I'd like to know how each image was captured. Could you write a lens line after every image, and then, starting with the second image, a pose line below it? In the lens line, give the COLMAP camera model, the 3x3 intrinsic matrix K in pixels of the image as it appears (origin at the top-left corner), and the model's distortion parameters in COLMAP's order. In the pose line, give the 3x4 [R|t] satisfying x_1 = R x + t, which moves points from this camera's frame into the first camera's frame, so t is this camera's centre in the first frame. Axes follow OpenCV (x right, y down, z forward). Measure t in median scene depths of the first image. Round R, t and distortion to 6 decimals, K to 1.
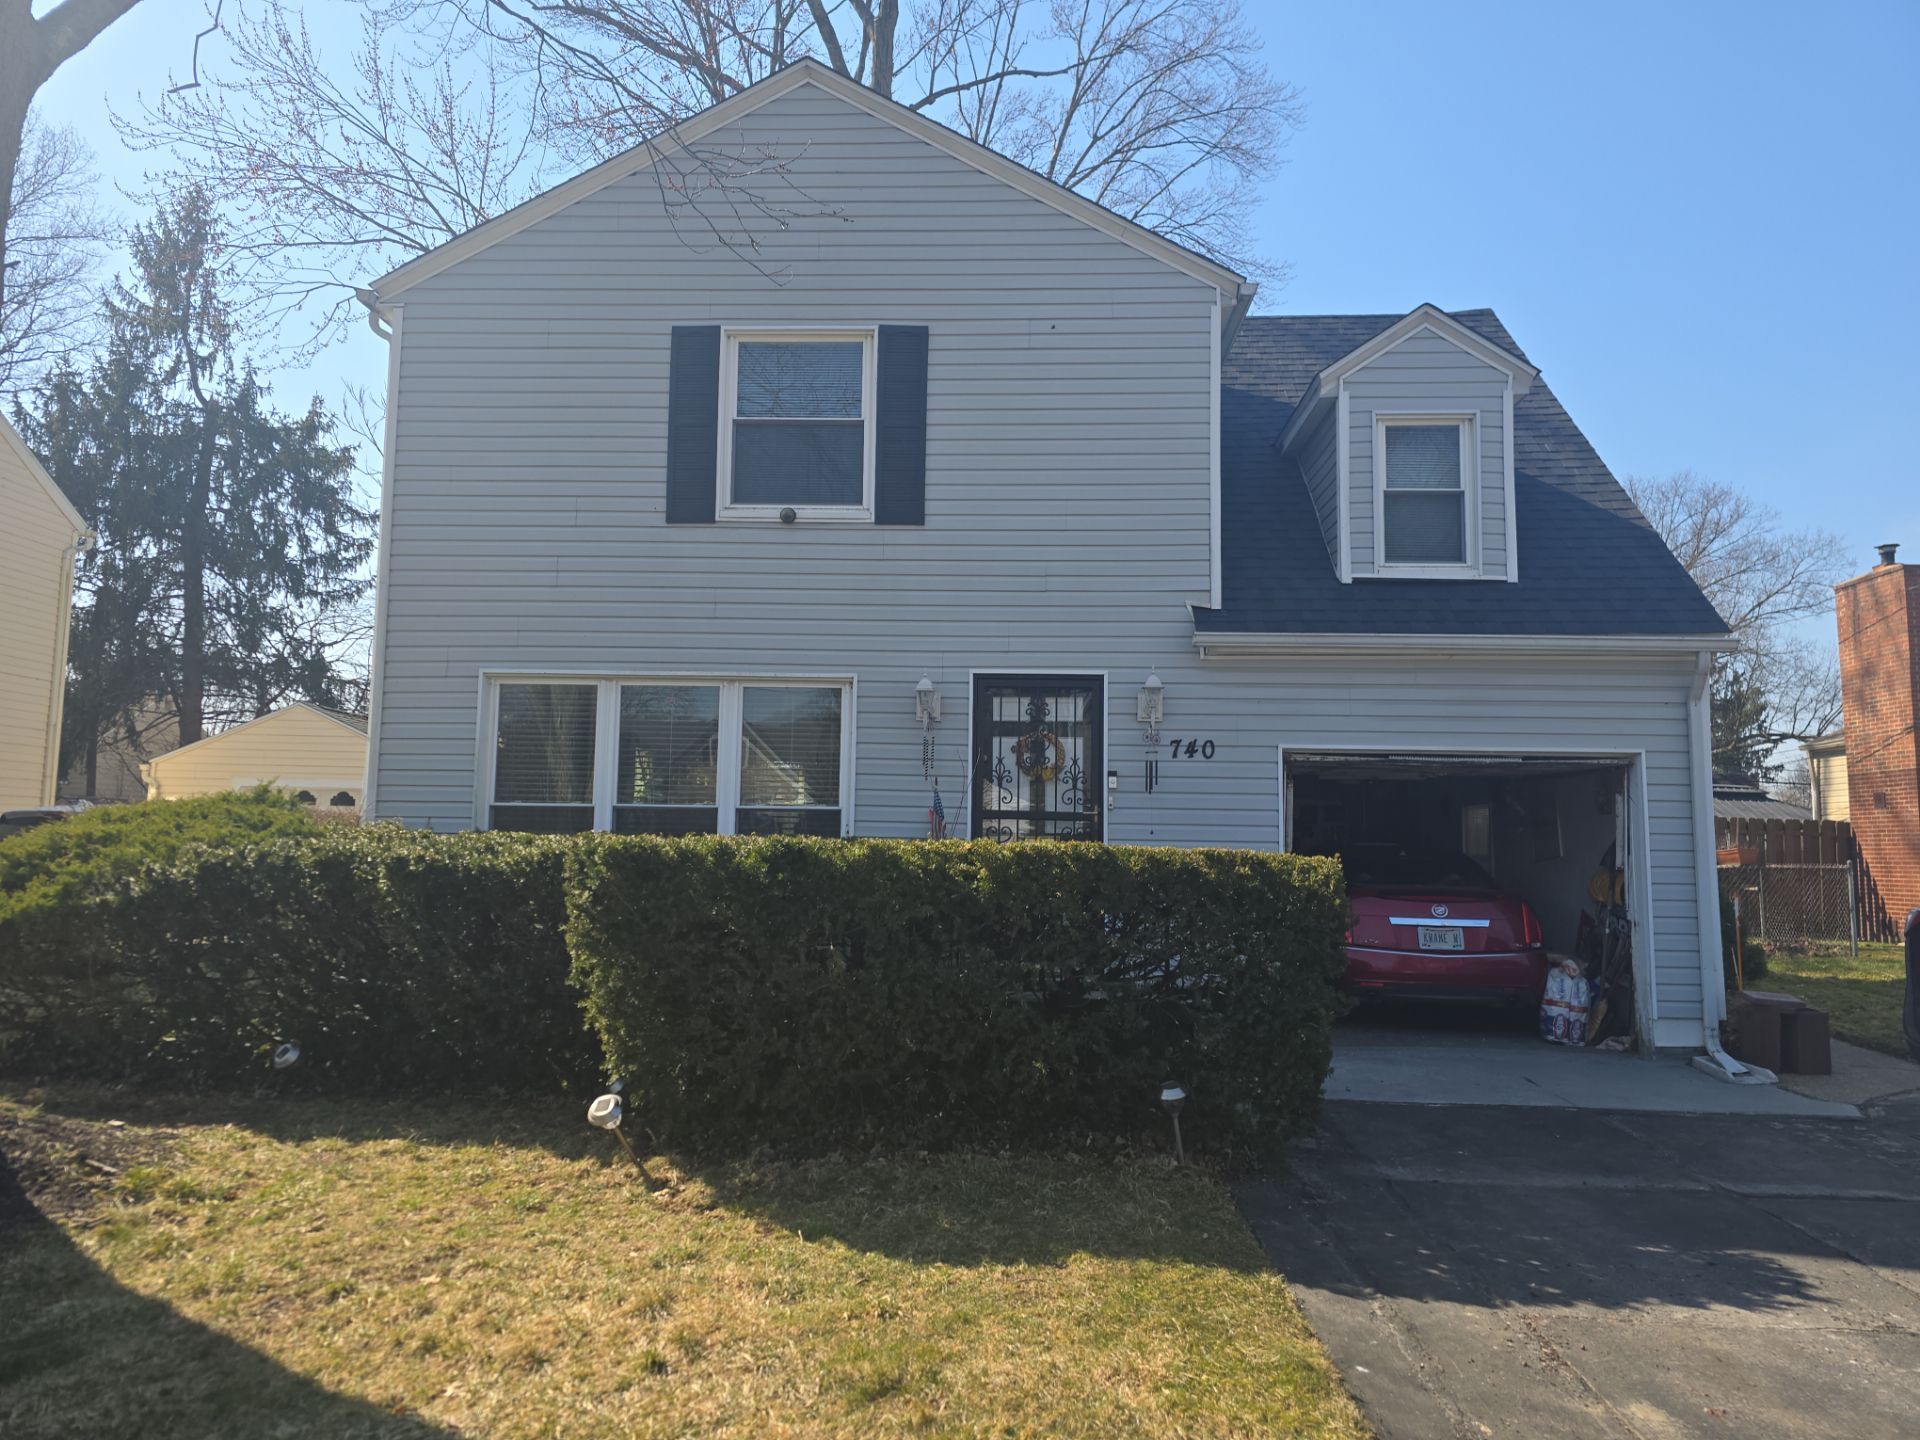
lens RADIAL K [[920.2, 0, 960.0], [0, 920.2, 720.0], [0, 0, 1]] dist [0.019568, 0.000216]
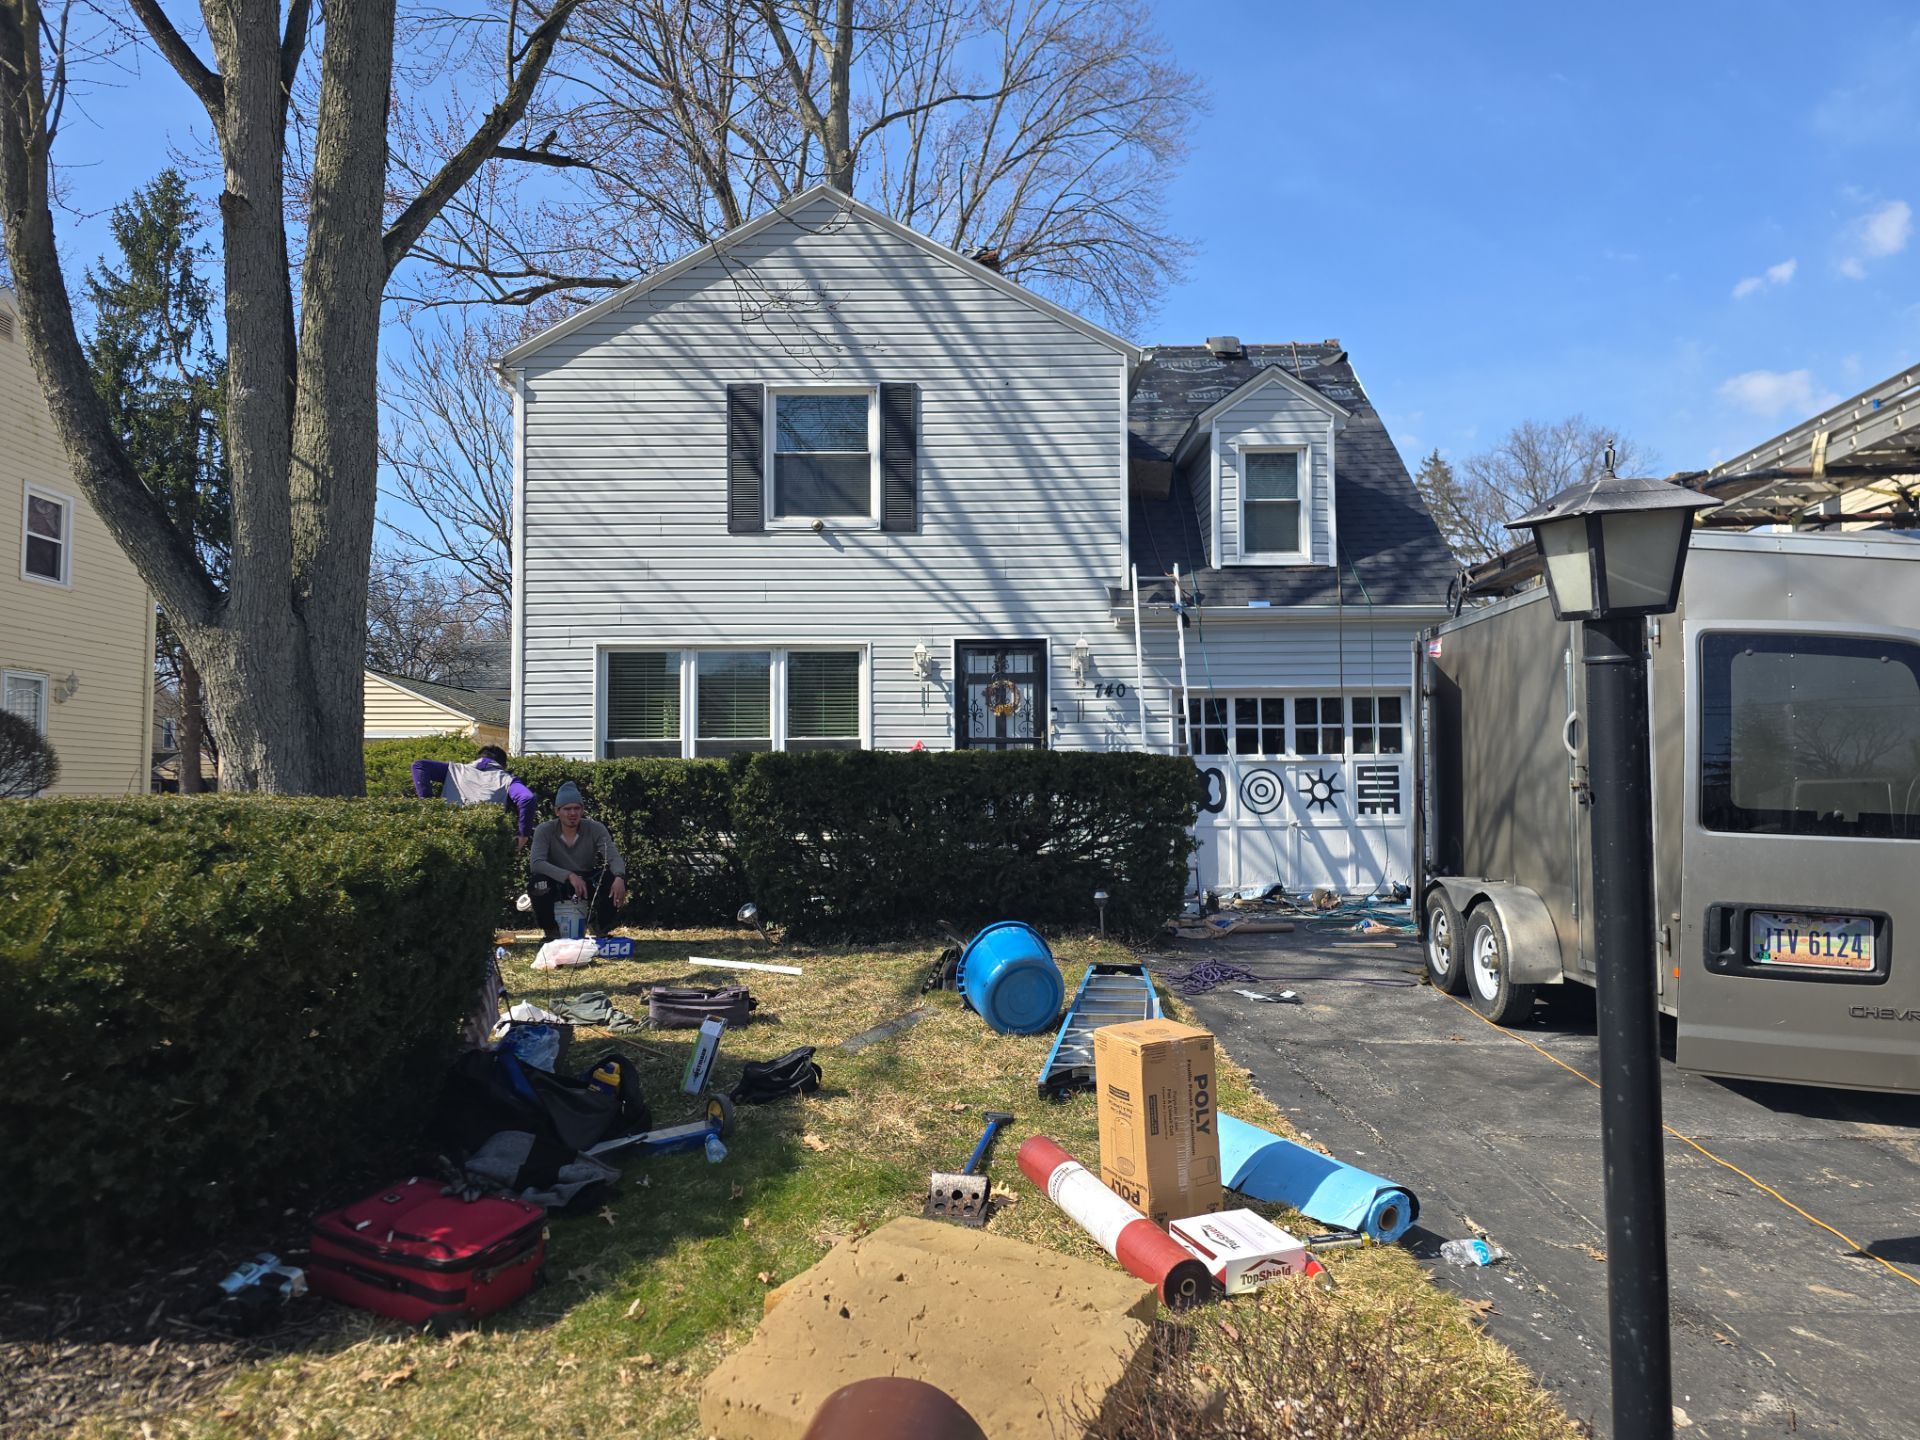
lens RADIAL K [[1244.5, 0, 960.0], [0, 1244.5, 720.0], [0, 0, 1]] dist [-0.000105, -0.001127]
pose [[0.994059, -0.022080, 0.106579, -0.117252], [0.016248, 0.998339, 0.055281, -0.021457], [-0.107623, -0.053220, 0.992766, -0.566701]]
